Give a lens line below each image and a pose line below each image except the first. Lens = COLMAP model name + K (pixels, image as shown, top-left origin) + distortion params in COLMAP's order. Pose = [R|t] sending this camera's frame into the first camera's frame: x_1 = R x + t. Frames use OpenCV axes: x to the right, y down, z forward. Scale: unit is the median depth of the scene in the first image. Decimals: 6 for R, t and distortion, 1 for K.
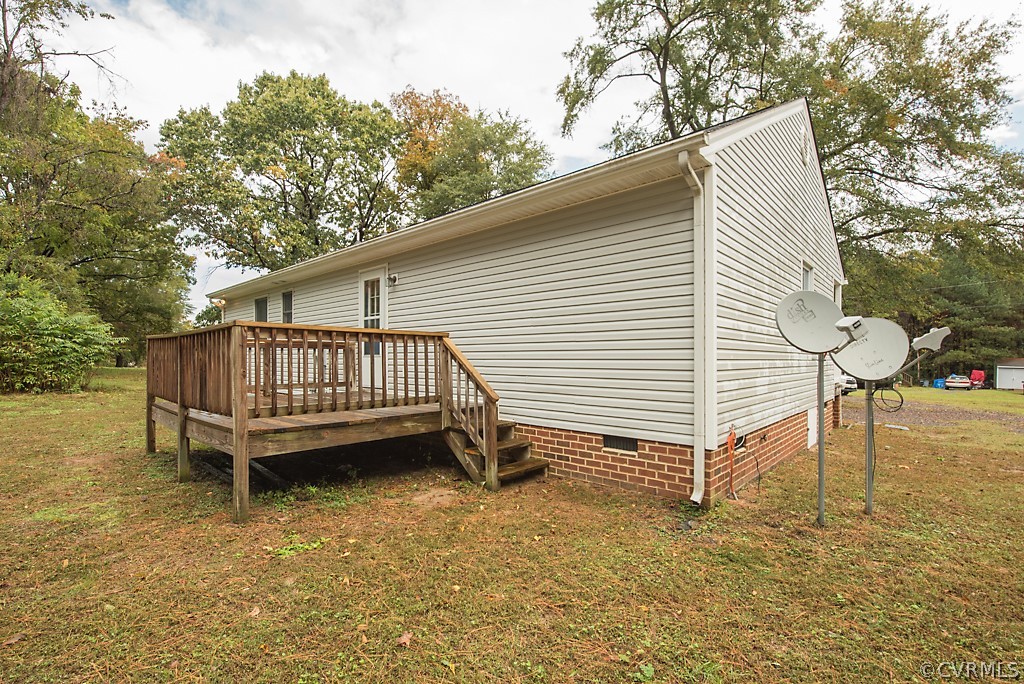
lens RADIAL K [[456.6, 0, 504.3], [0, 456.6, 353.6], [0, 0, 1]] dist [-0.004941, -0.001895]
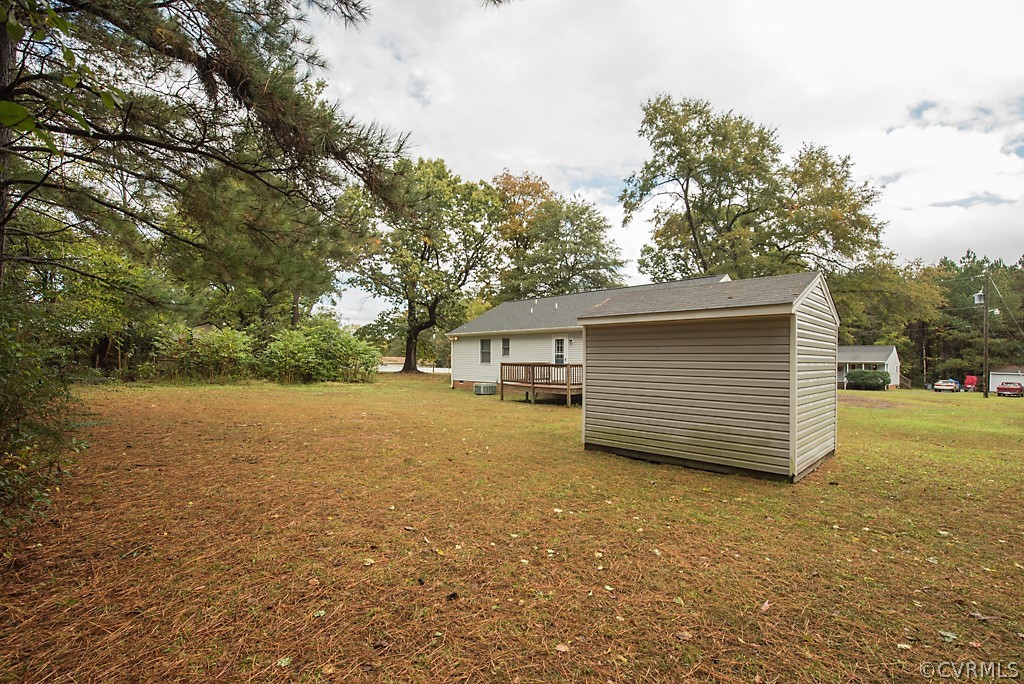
lens RADIAL K [[456.6, 0, 500.4], [0, 456.6, 352.0], [0, 0, 1]] dist [-0.004941, -0.001895]
pose [[0.995991, 0.005815, -0.089262, -0.161995], [-0.006125, 0.999976, -0.003202, -0.032051], [0.089241, 0.003736, 0.996003, -0.673817]]
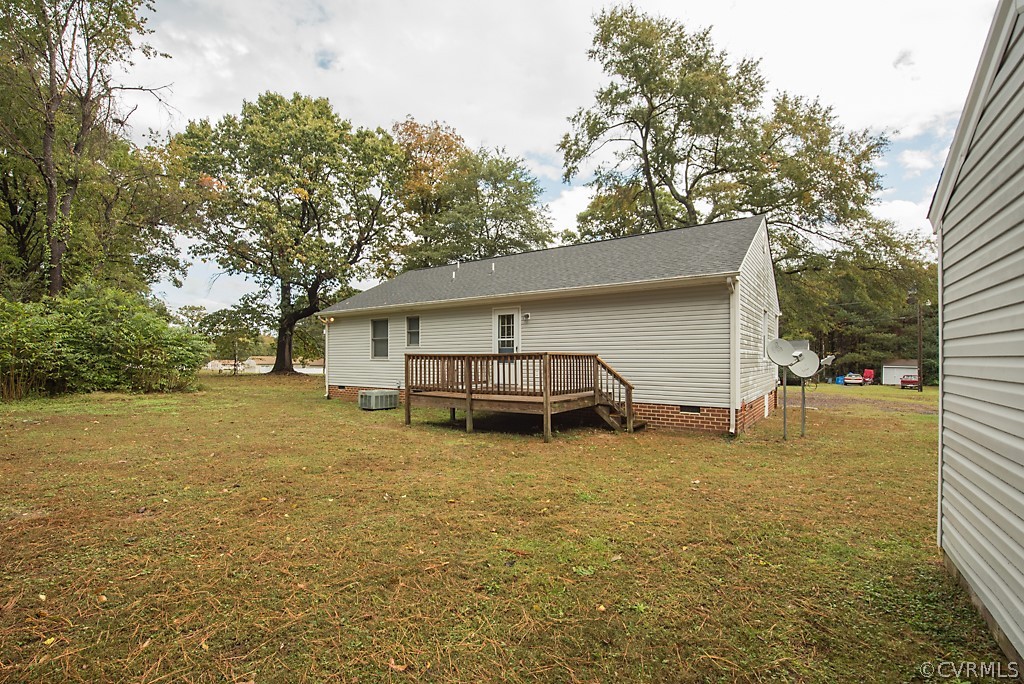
lens RADIAL K [[456.6, 0, 501.5], [0, 456.6, 354.5], [0, 0, 1]] dist [-0.004941, -0.001895]
pose [[0.992522, 0.000579, 0.122064, -0.203648], [-0.000881, 0.999997, 0.002424, -0.012571], [-0.122062, -0.002513, 0.992519, -0.224847]]
